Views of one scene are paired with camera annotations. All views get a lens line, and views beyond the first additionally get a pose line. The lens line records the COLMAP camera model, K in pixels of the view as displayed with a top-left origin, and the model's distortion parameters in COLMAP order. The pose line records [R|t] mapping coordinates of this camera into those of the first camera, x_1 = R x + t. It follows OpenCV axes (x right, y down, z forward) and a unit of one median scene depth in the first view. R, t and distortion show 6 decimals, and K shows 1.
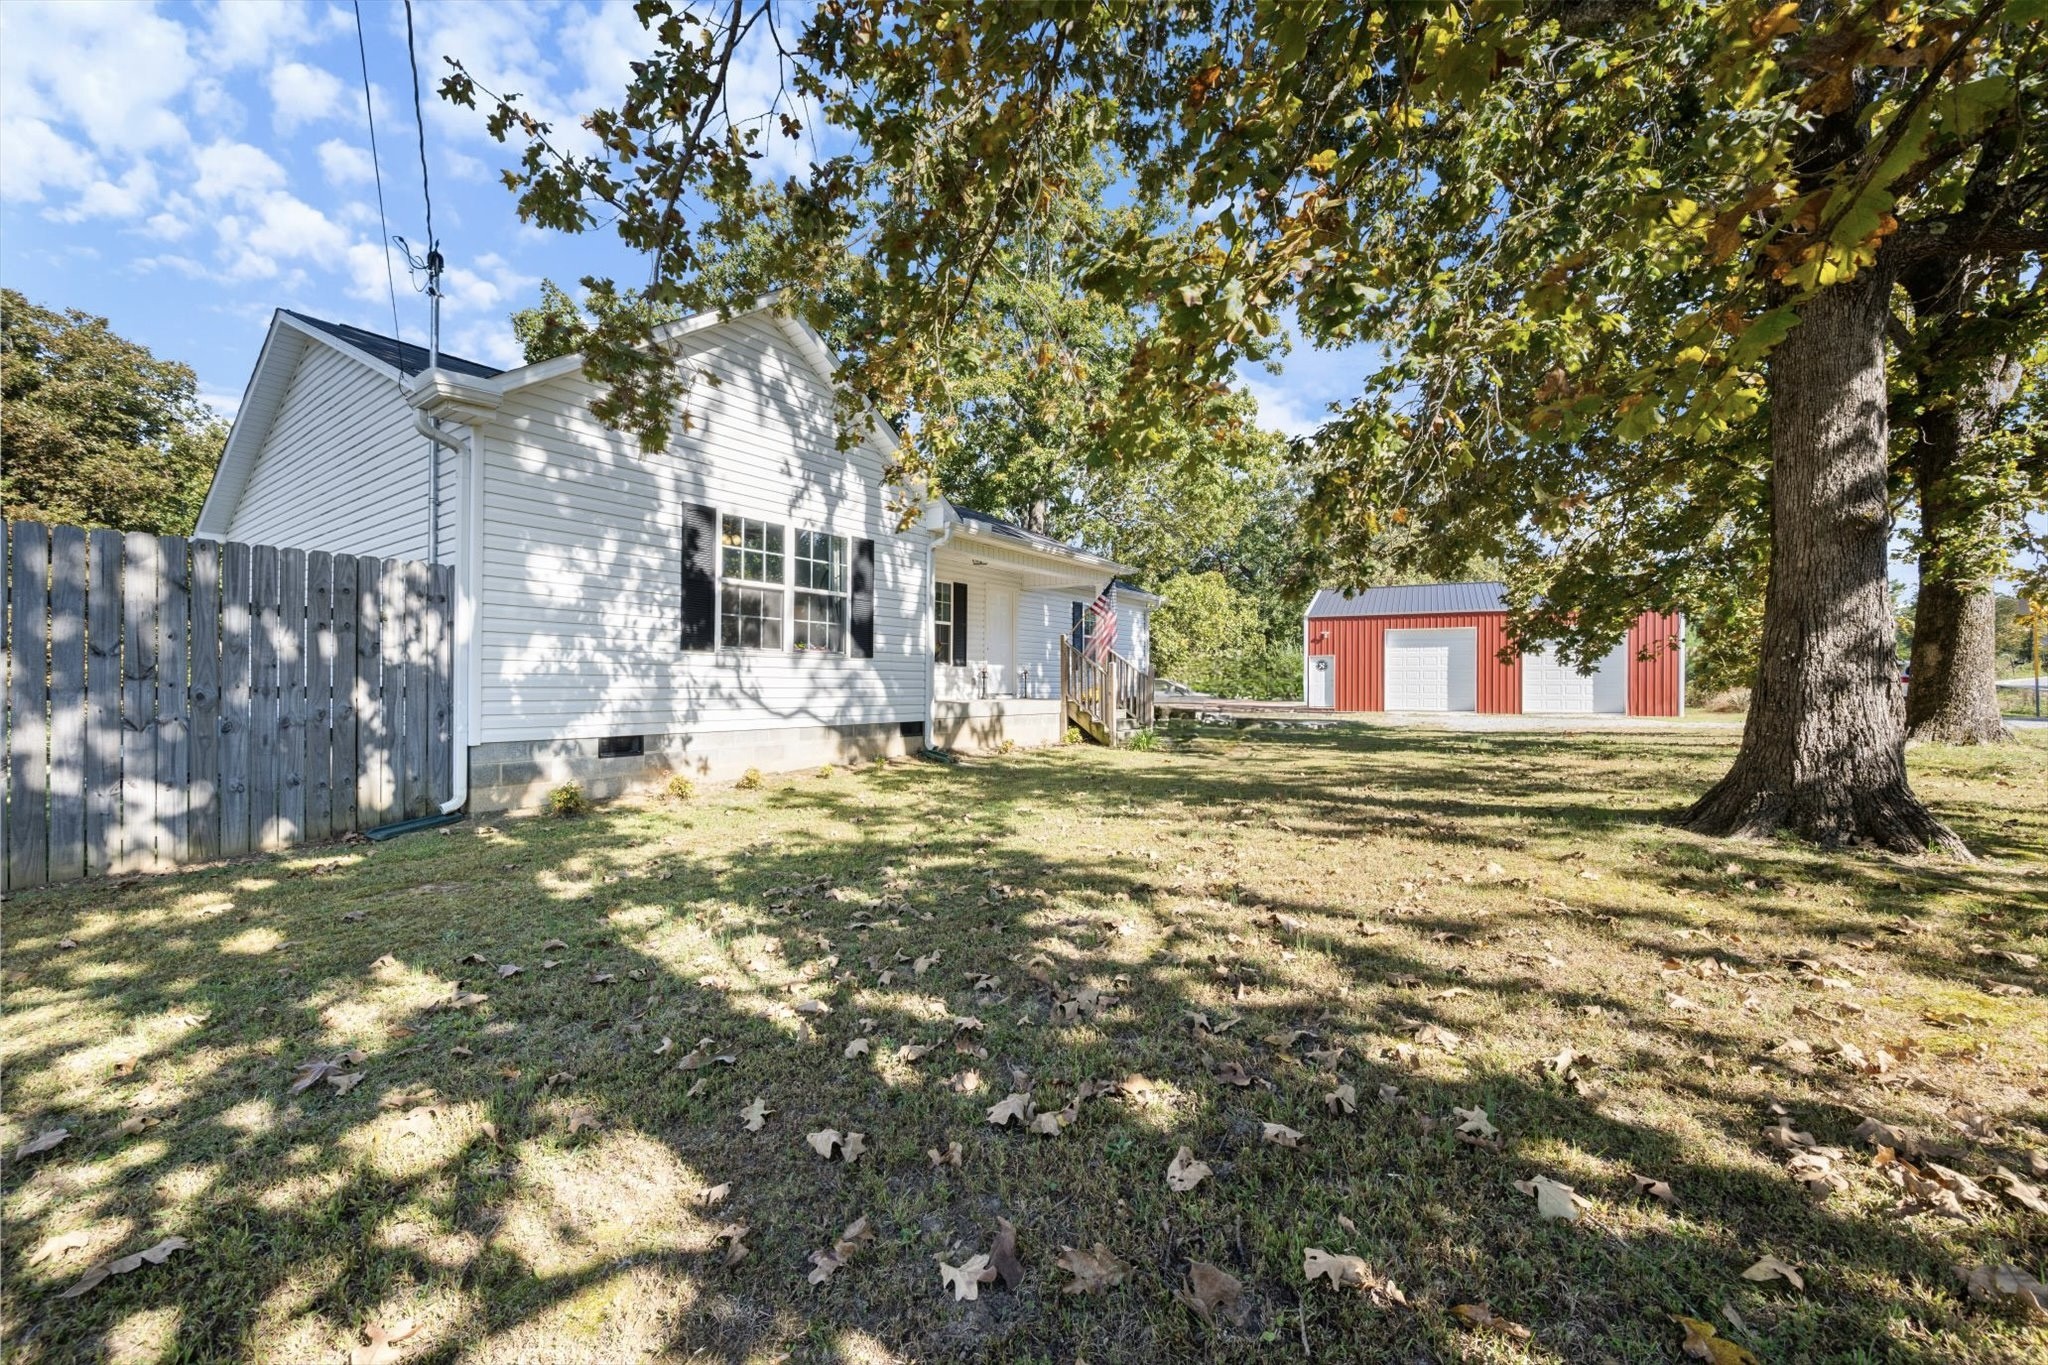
lens RADIAL K [[803.5, 0, 1026.1], [0, 803.5, 688.6], [0, 0, 1]] dist [0.000634, 0.000148]
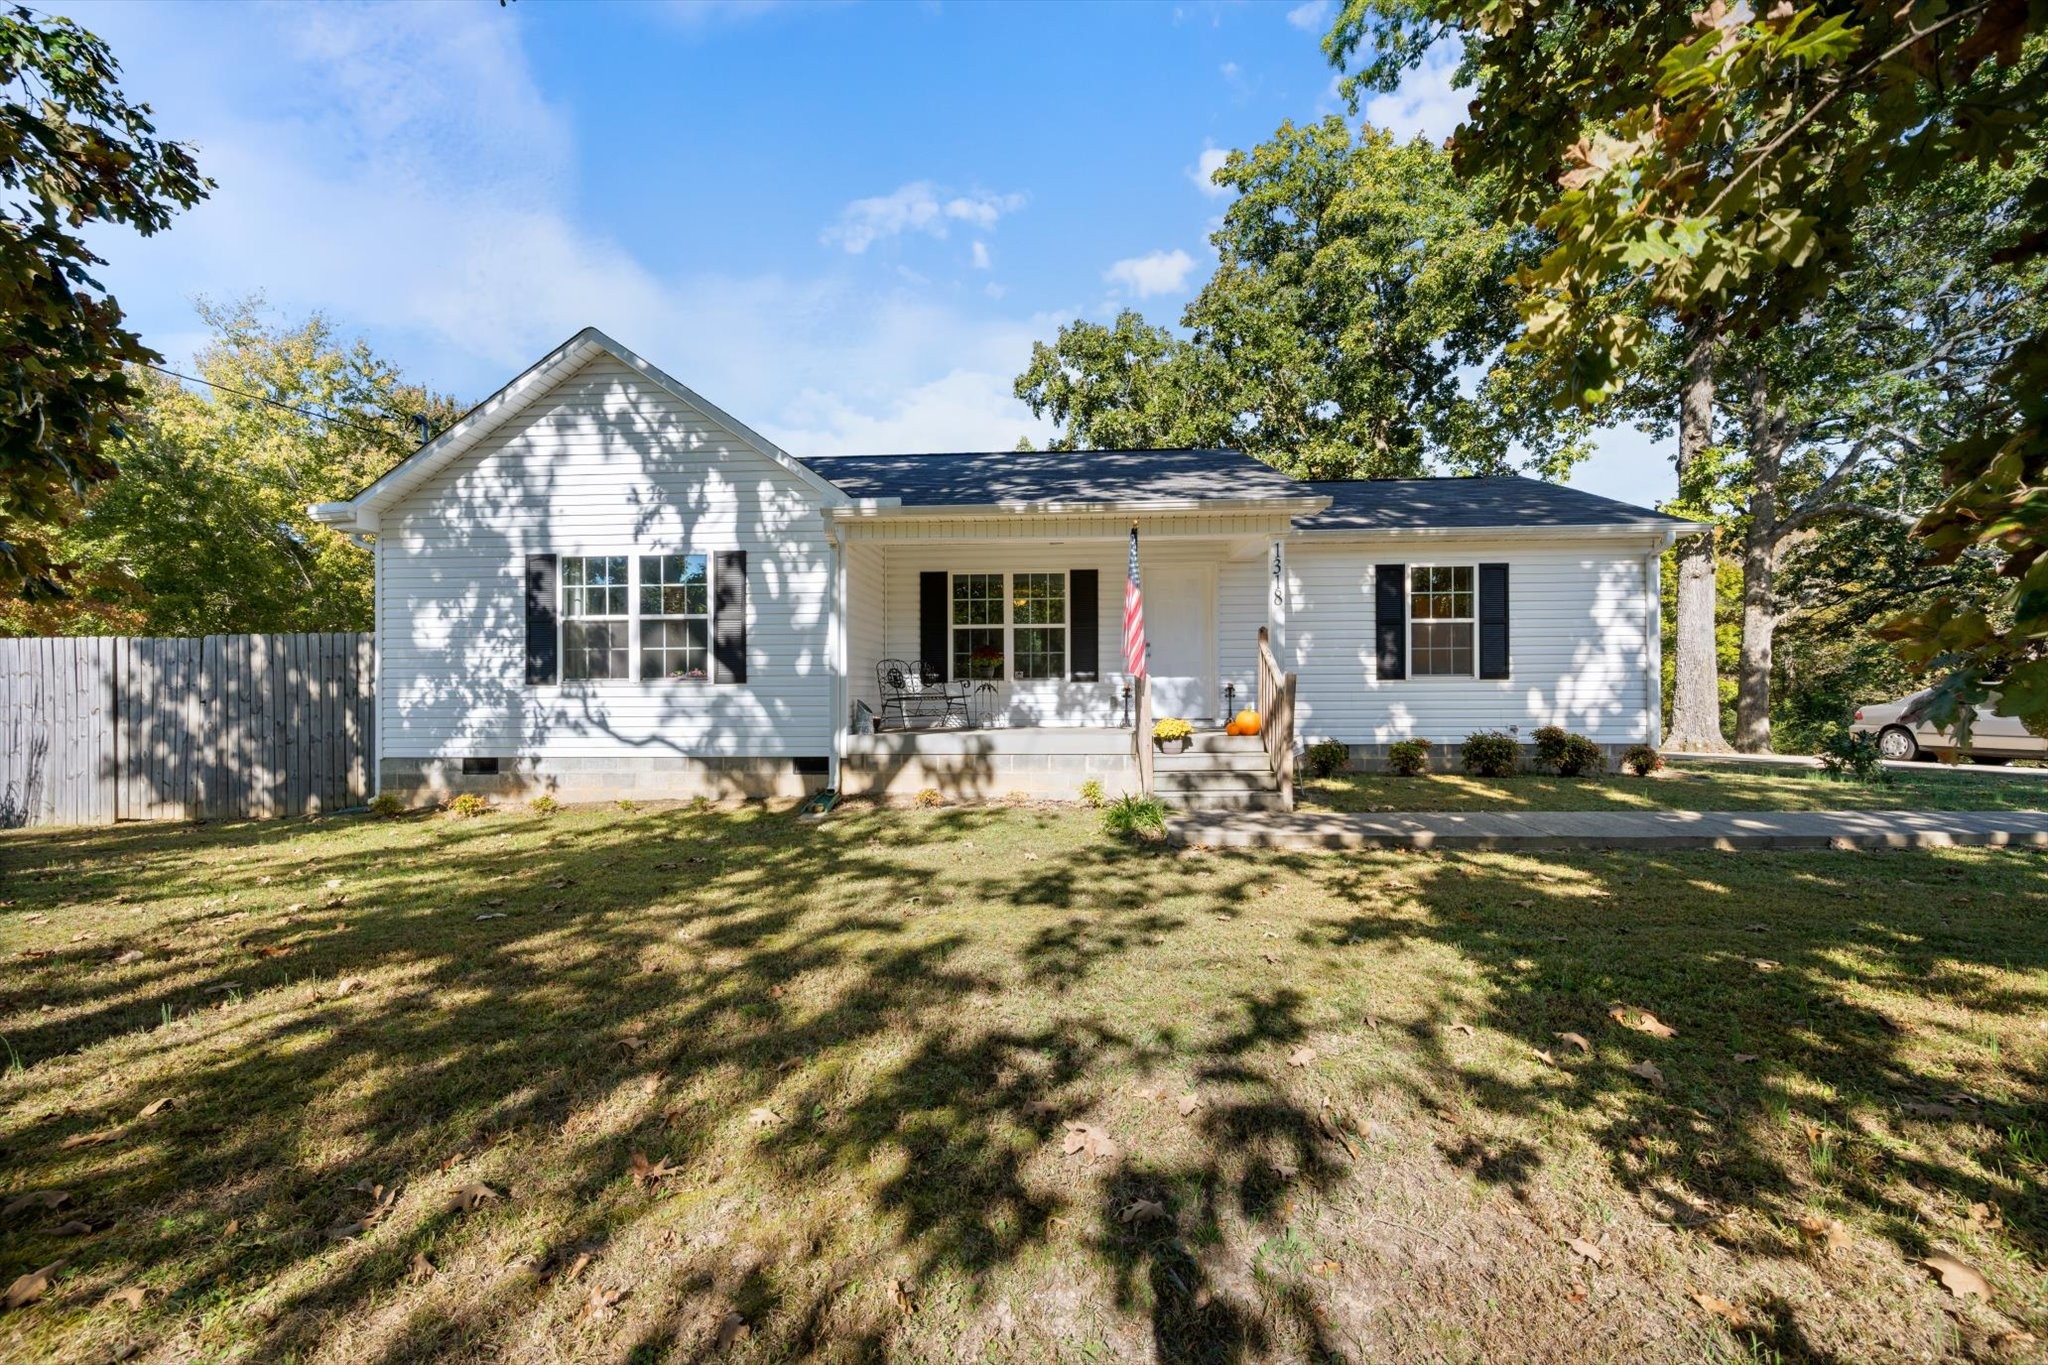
lens RADIAL K [[803.5, 0, 1026.1], [0, 803.5, 688.6], [0, 0, 1]] dist [0.000634, 0.000148]
pose [[0.534574, 0.000374, -0.845122, 0.846549], [0.004779, 0.999983, 0.003466, -0.037553], [0.845108, -0.005892, 0.534563, 0.914634]]
